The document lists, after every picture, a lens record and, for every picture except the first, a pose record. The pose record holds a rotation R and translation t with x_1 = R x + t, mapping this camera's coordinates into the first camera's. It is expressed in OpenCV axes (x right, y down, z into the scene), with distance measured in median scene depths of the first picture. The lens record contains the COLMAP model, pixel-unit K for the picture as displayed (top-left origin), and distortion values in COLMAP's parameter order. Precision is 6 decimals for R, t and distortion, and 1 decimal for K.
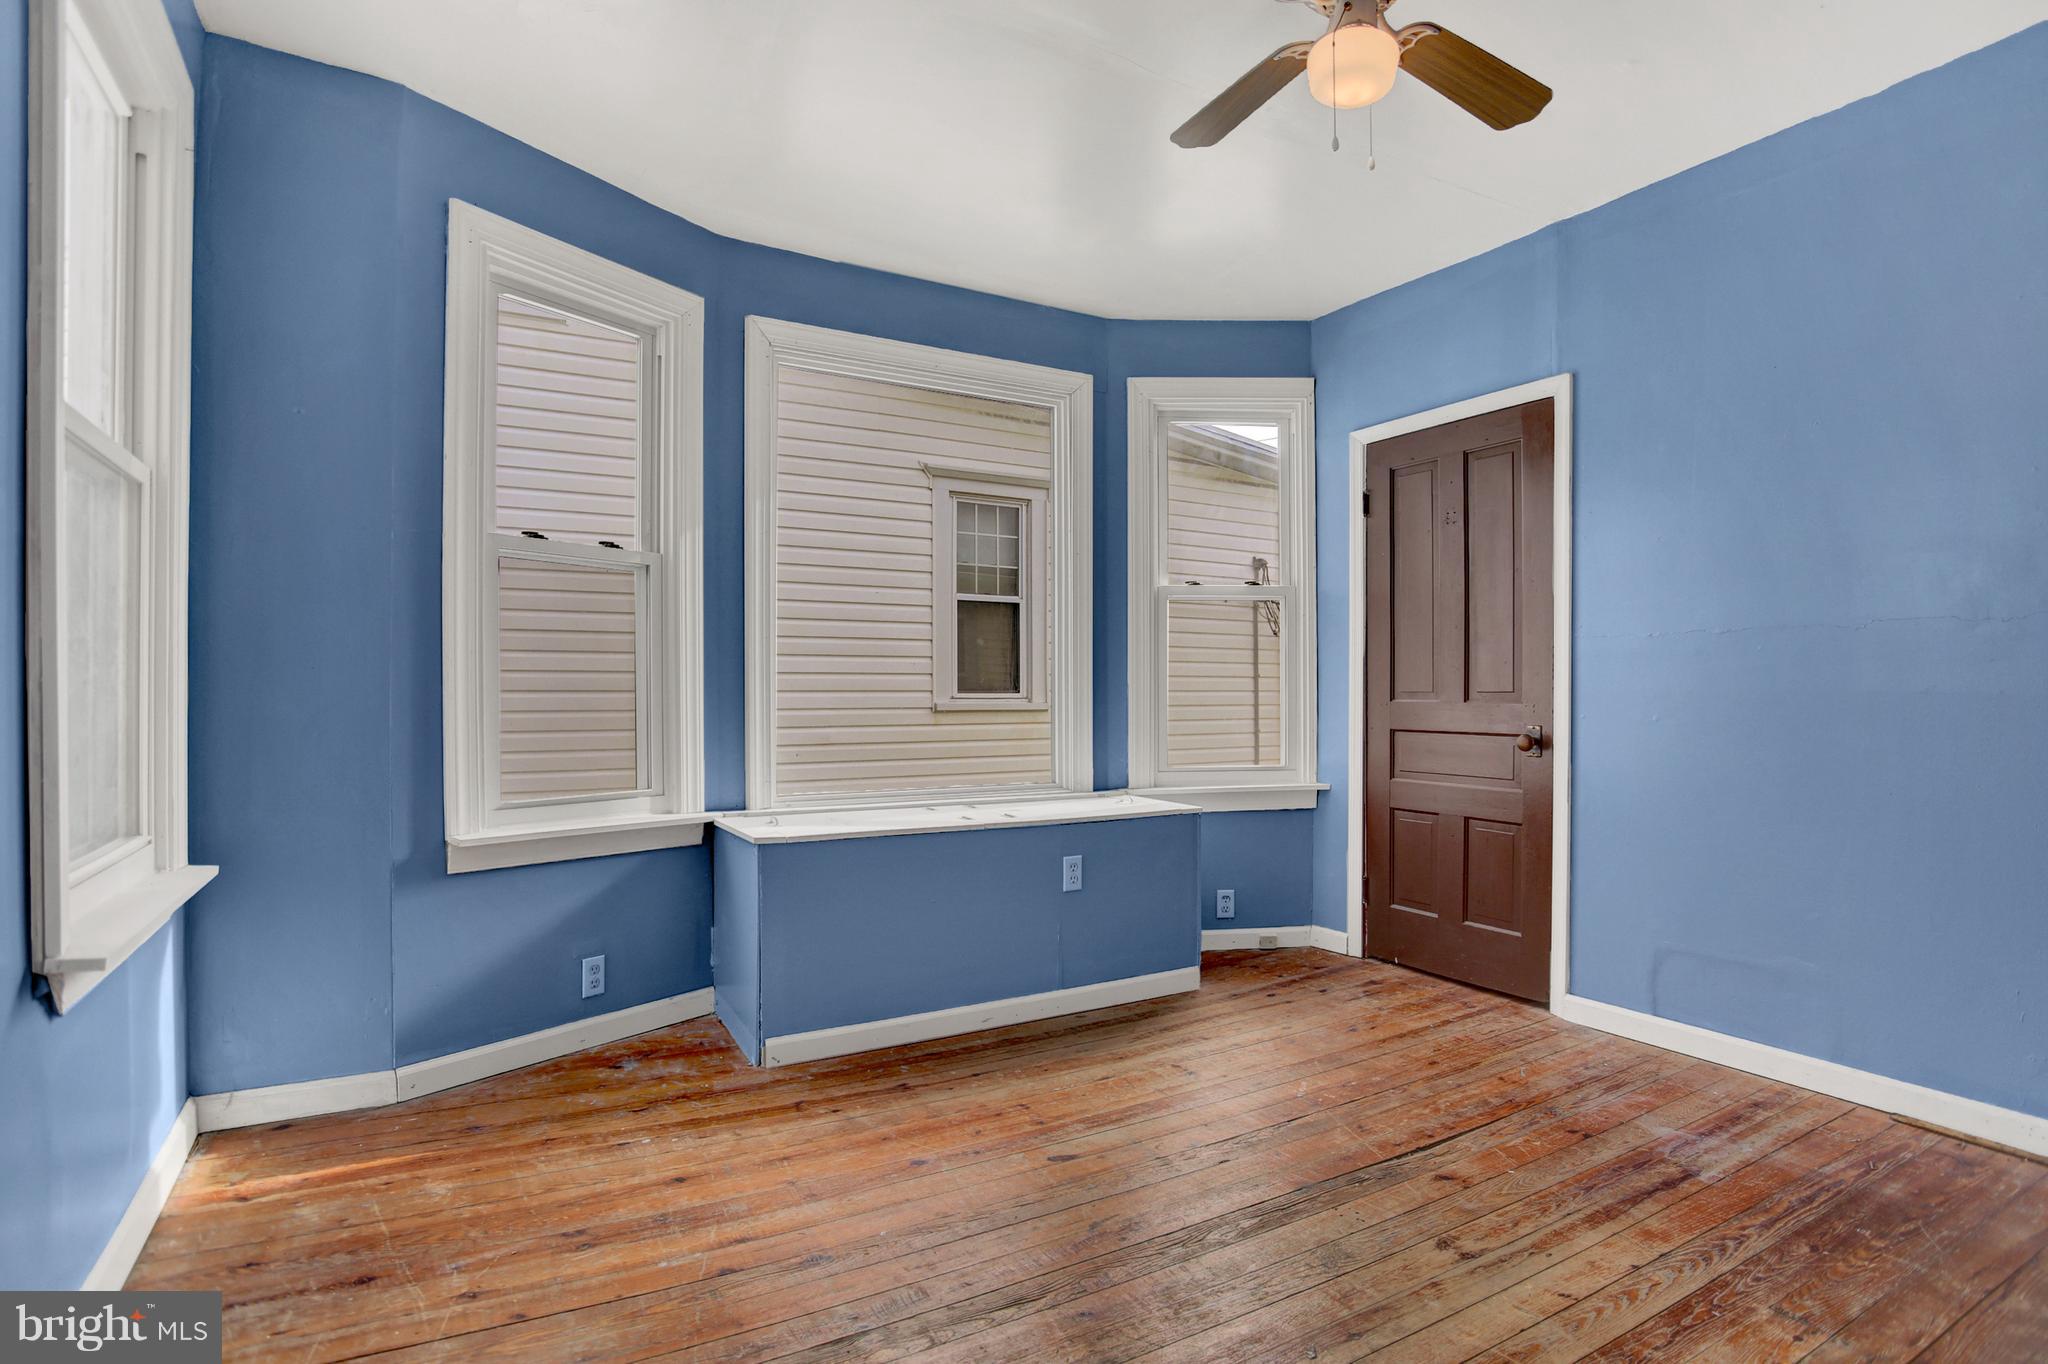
lens RADIAL K [[1020.5, 0, 1028.4], [0, 1020.5, 687.7], [0, 0, 1]] dist [-0.050672, 0.009134]
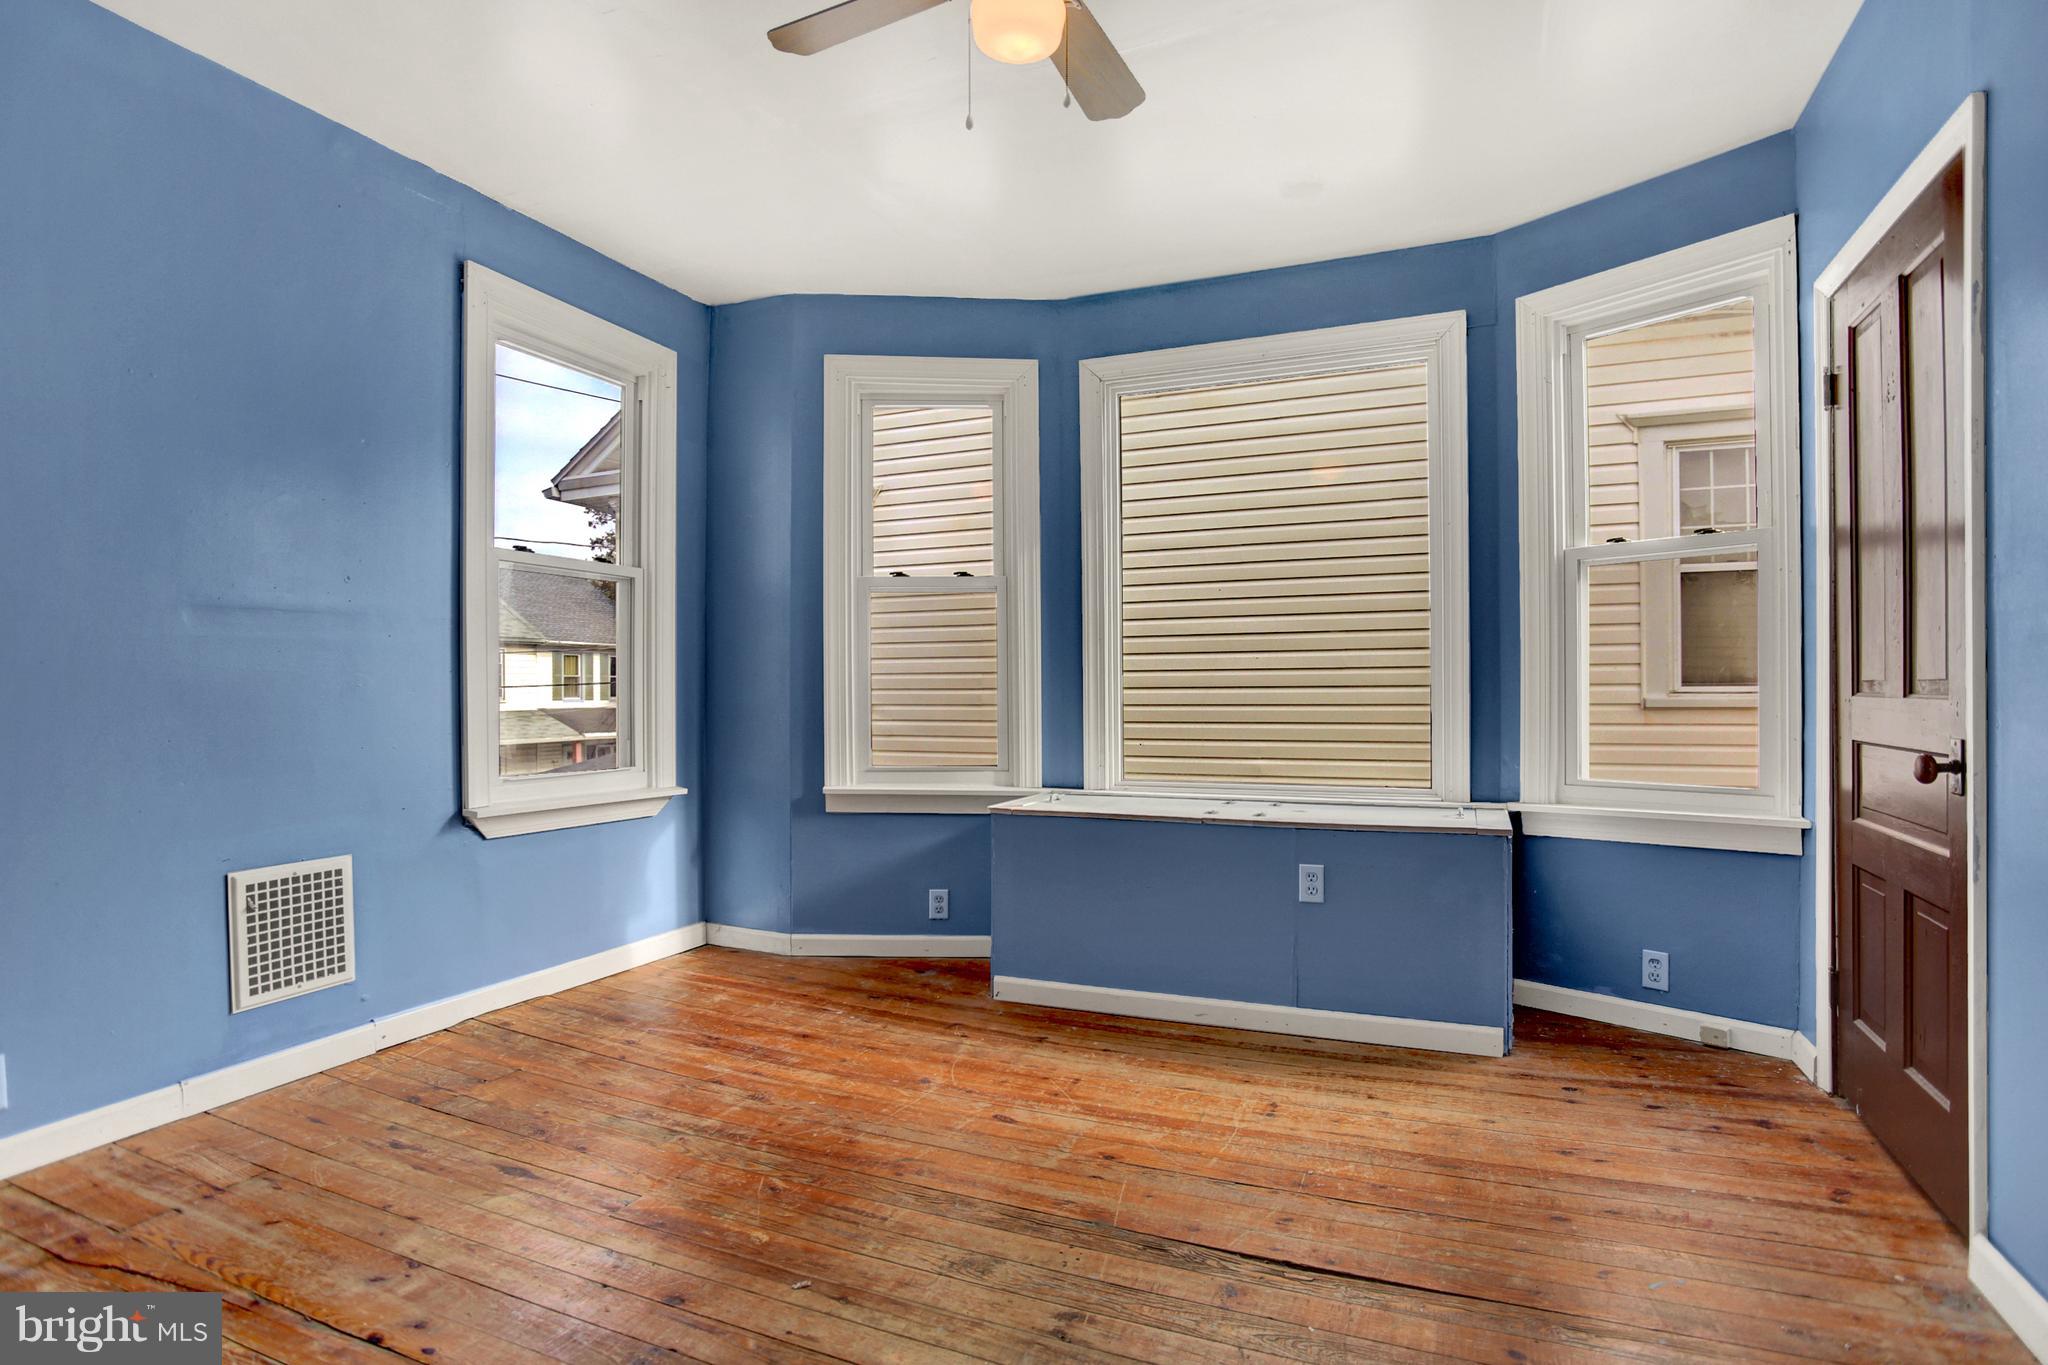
lens RADIAL K [[1020.5, 0, 1044.3], [0, 1020.5, 690.4], [0, 0, 1]] dist [-0.050672, 0.009134]
pose [[0.608924, -0.005002, -0.793213, 0.622453], [0.010250, 0.999946, 0.001562, 0.004654], [0.793163, -0.009082, 0.608942, 0.257999]]
